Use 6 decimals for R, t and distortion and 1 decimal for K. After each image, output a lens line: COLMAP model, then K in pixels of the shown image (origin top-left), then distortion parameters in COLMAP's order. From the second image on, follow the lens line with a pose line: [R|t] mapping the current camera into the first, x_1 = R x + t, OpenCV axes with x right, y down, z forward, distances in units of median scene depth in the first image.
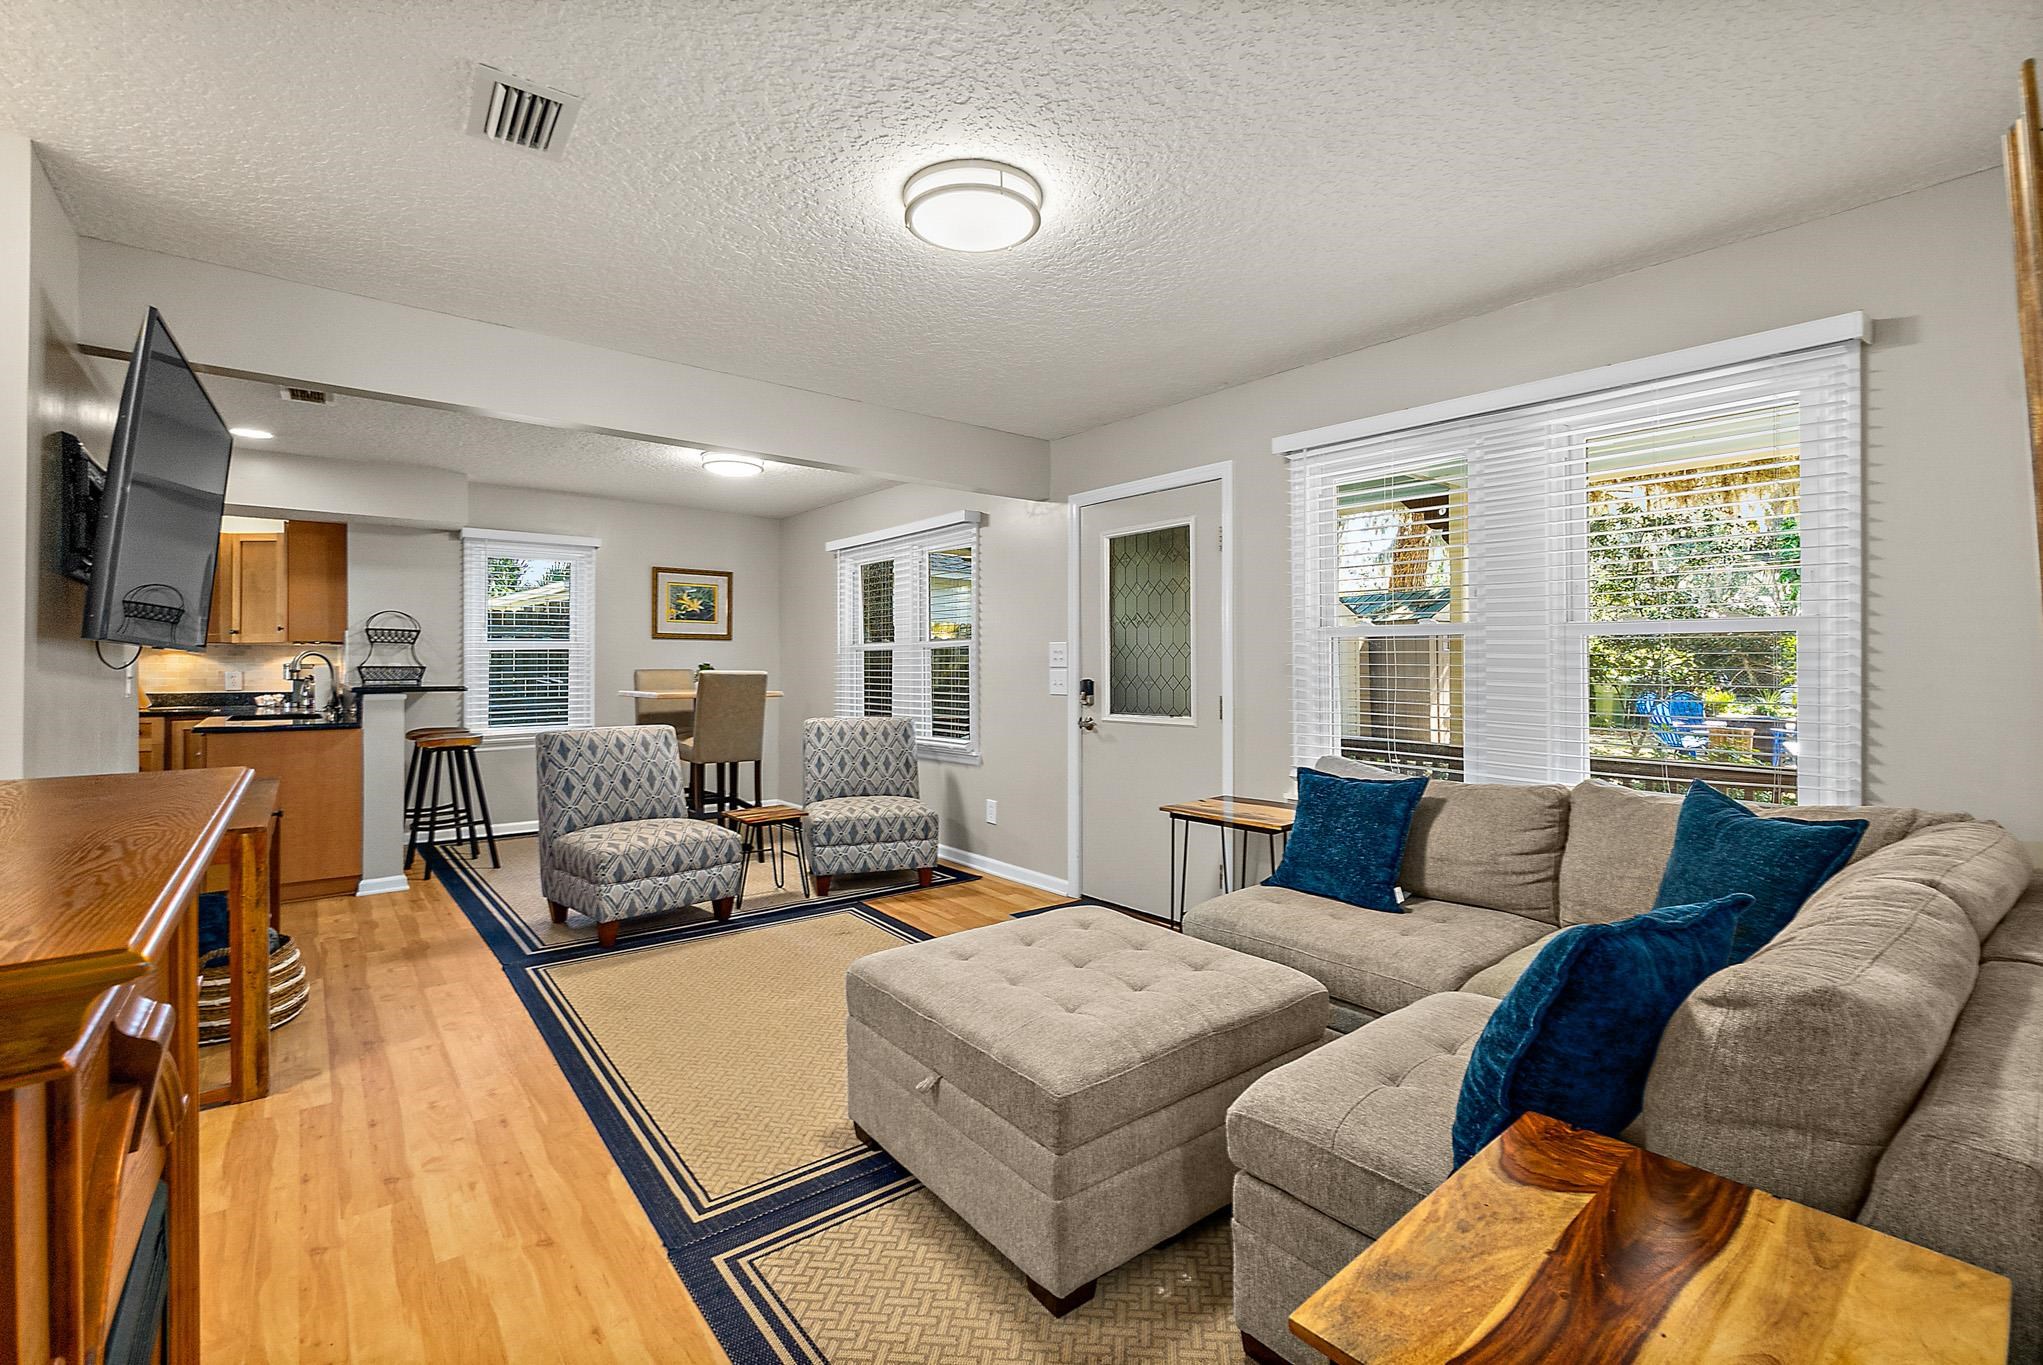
lens RADIAL K [[895.9, 0, 1016.1], [0, 895.9, 665.9], [0, 0, 1]] dist [-0.000043, -0.000147]
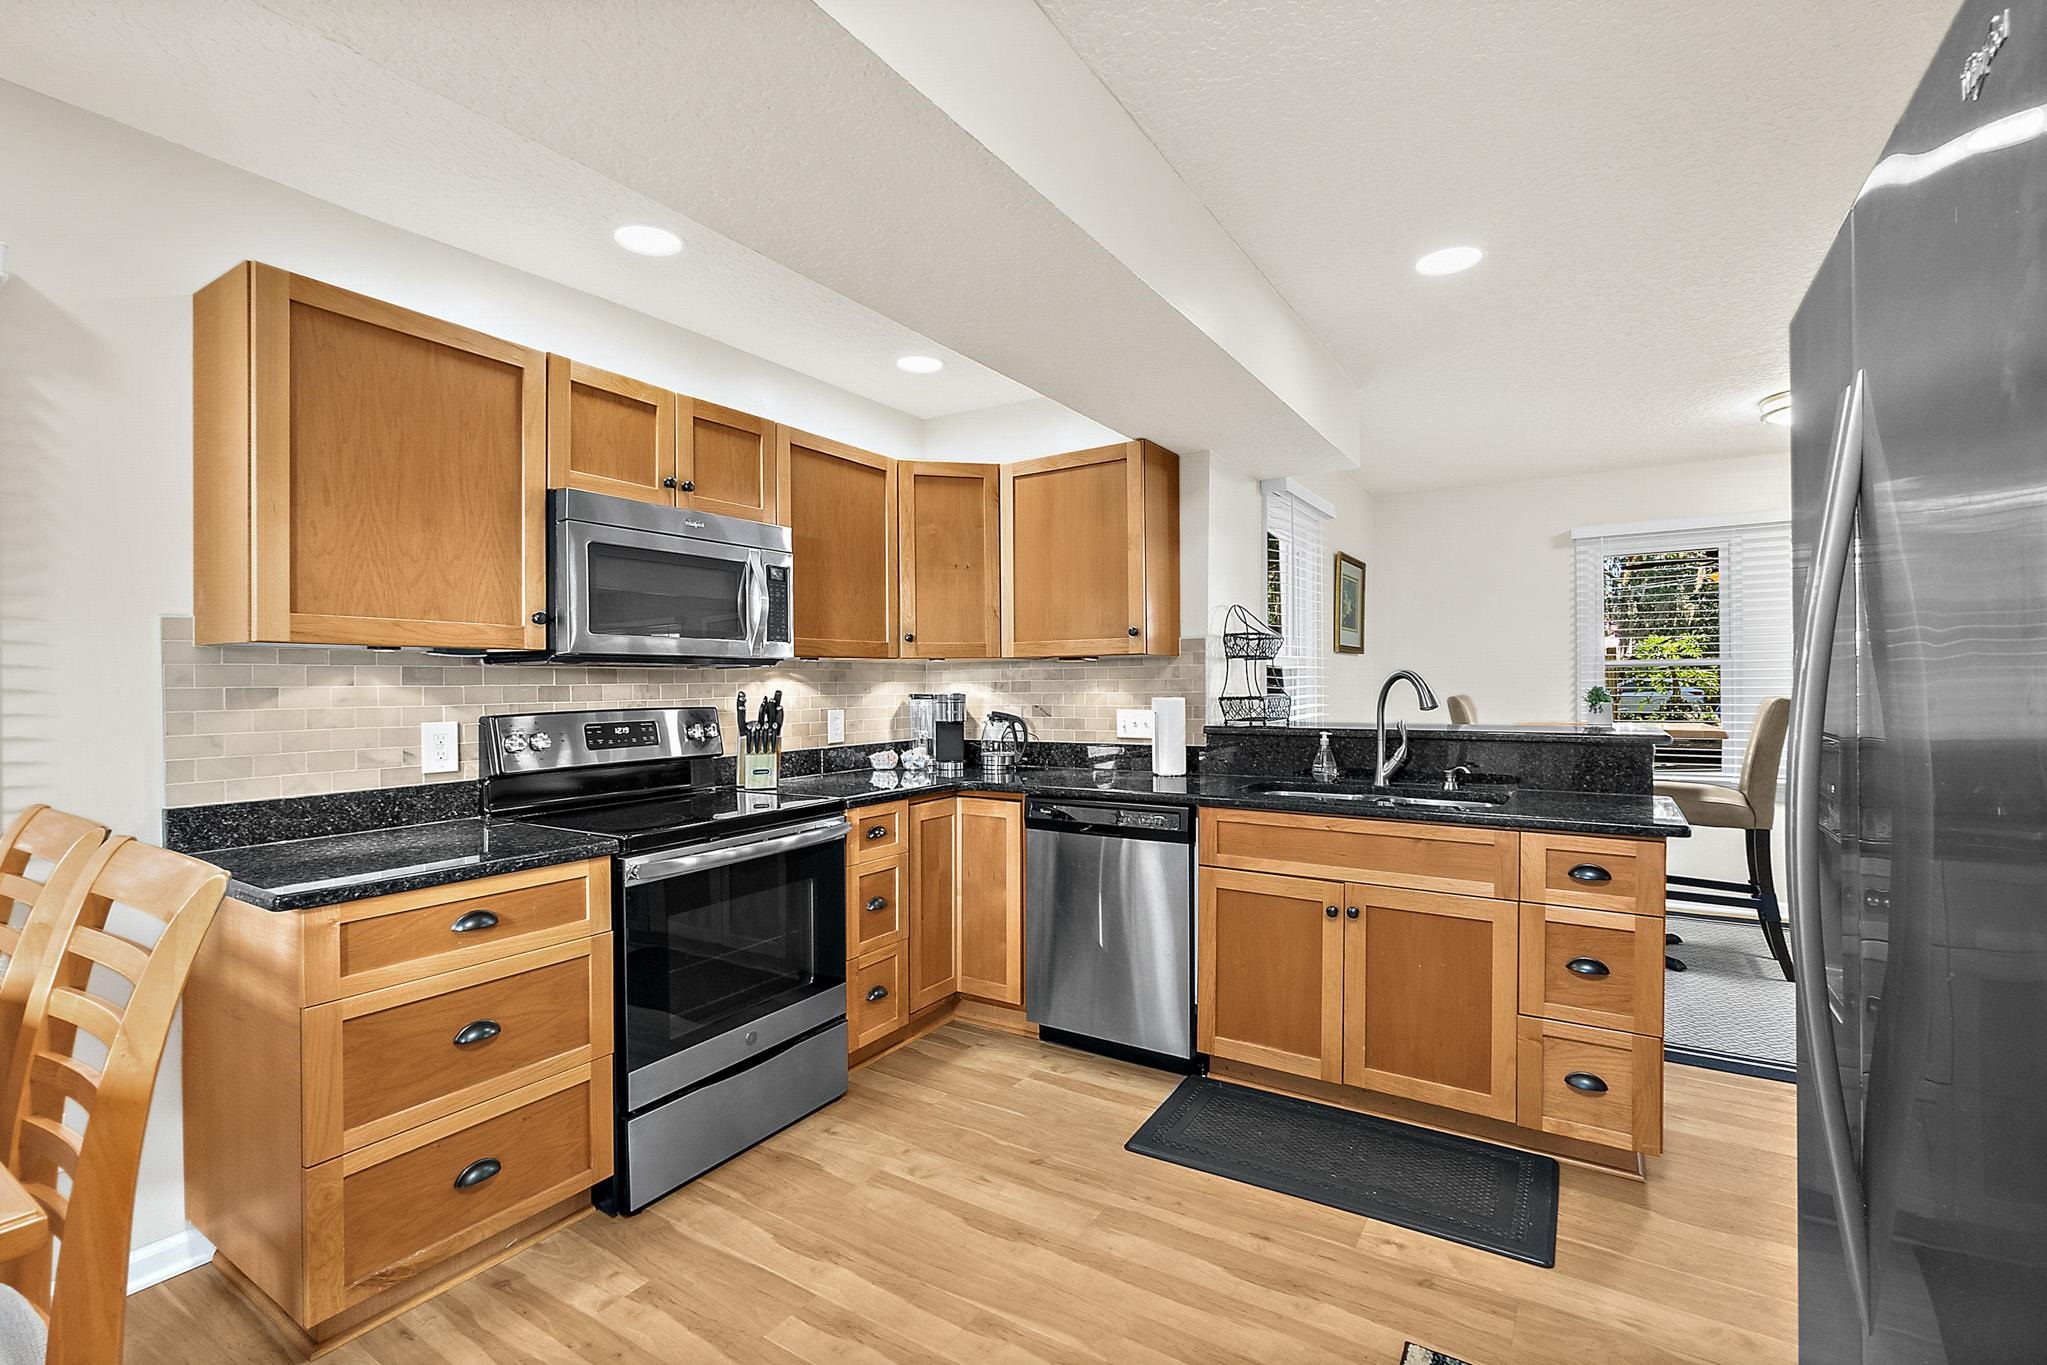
lens RADIAL K [[912.1, 0, 1023.3], [0, 912.1, 685.3], [0, 0, 1]] dist [-0.014370, -0.000240]
pose [[0.946484, -0.008112, 0.322649, -1.392583], [0.008080, 0.999966, 0.001440, -0.012128], [-0.322649, 0.001244, 0.946518, 0.618122]]
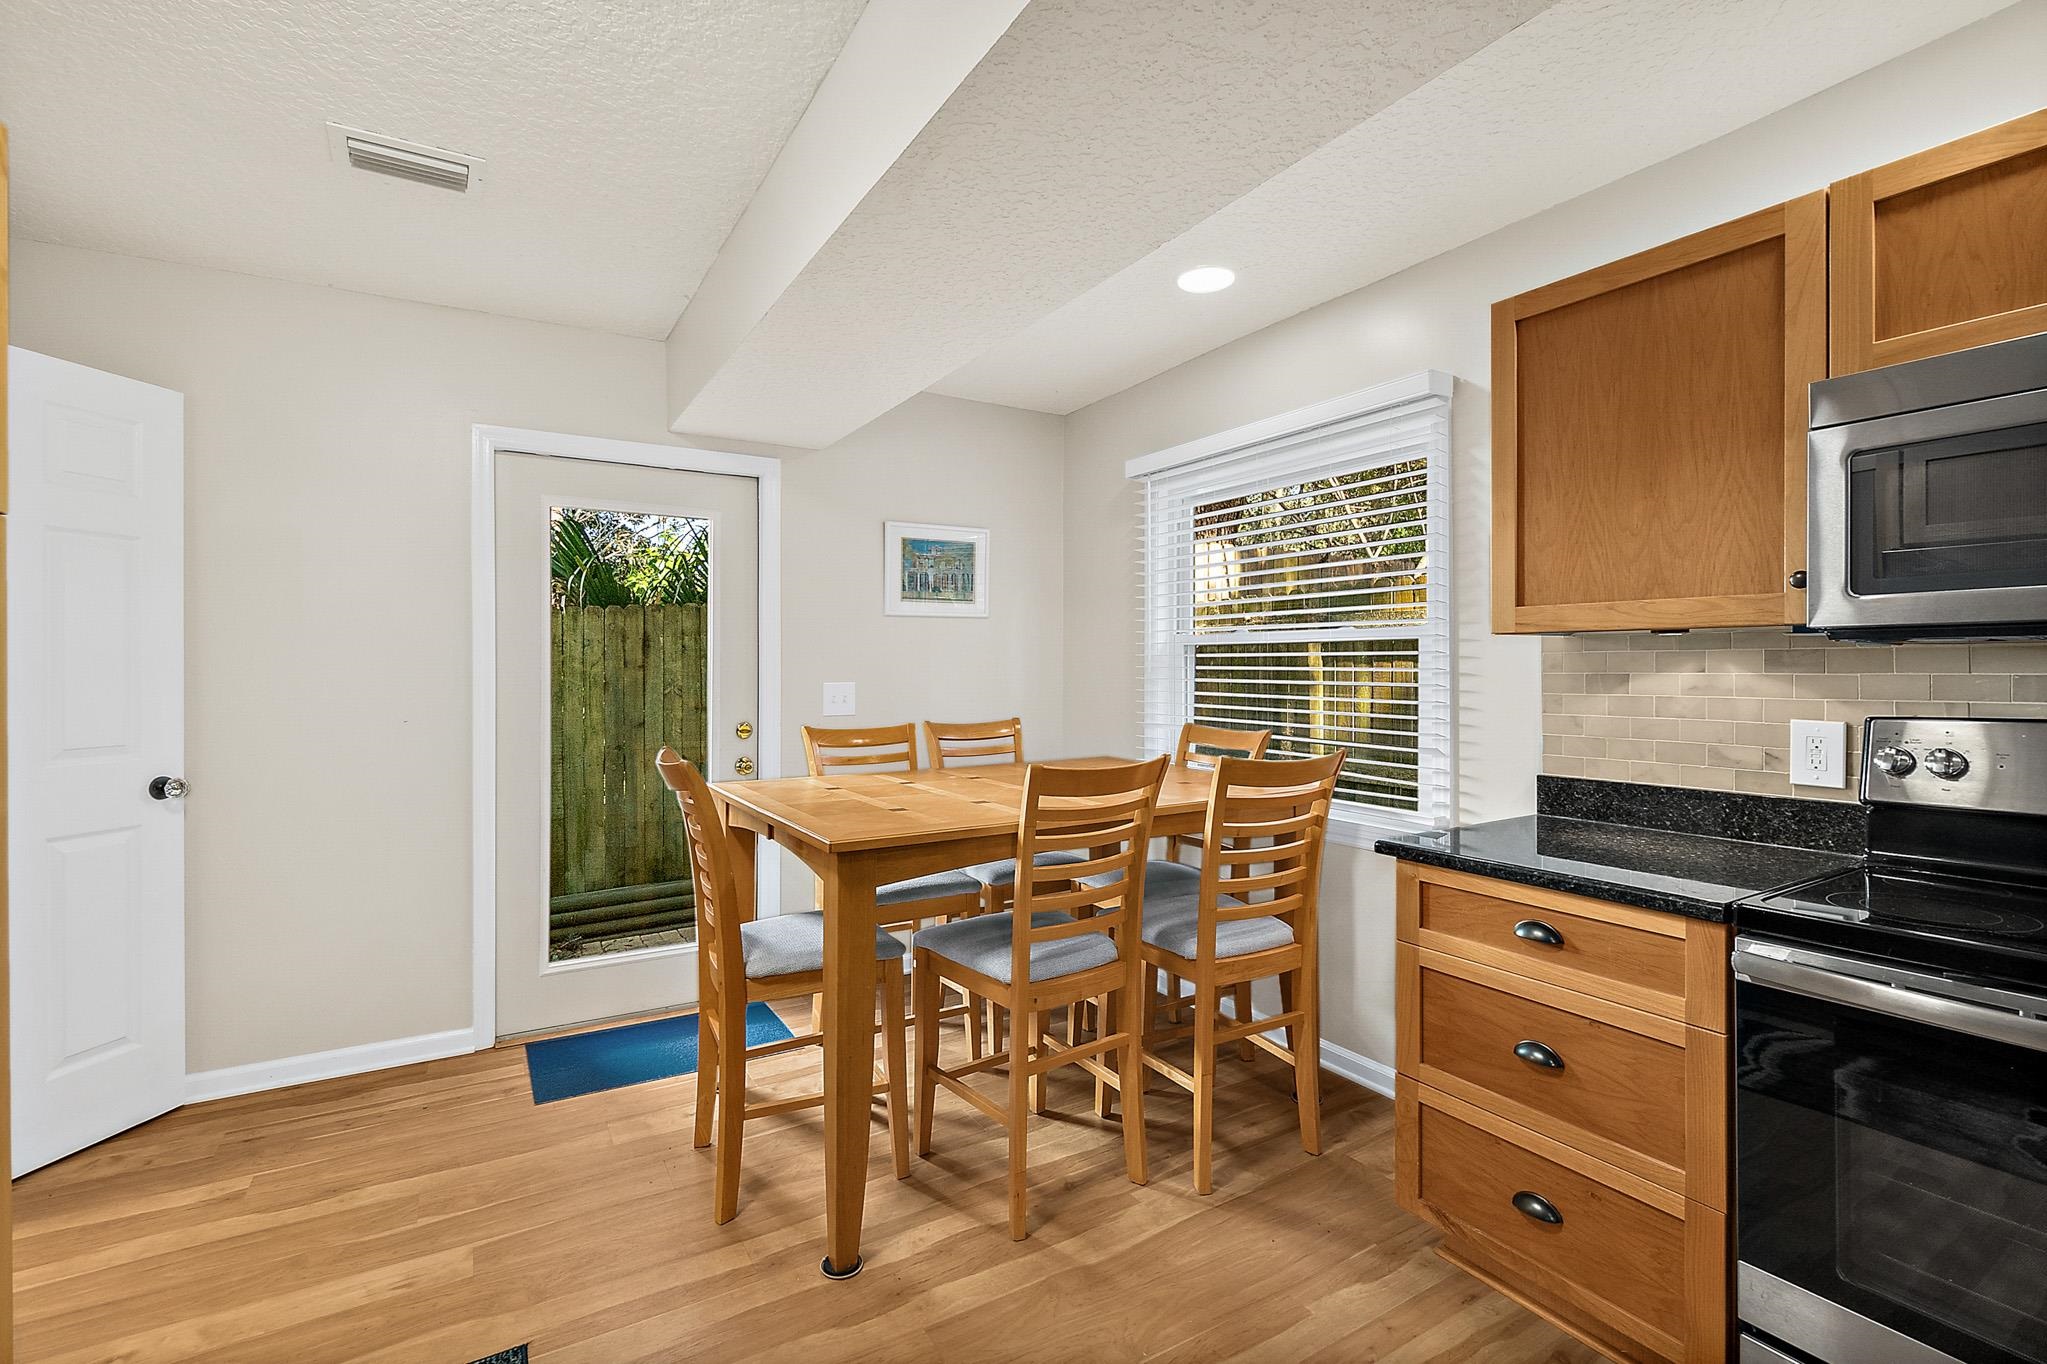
lens RADIAL K [[914.9, 0, 1022.8], [0, 914.9, 678.1], [0, 0, 1]] dist [0.000640, -0.000068]
pose [[-0.132096, 0.008438, -0.991201, -1.078585], [-0.001541, 0.999961, 0.008718, -0.015009], [0.991236, 0.002679, -0.132078, 0.939377]]
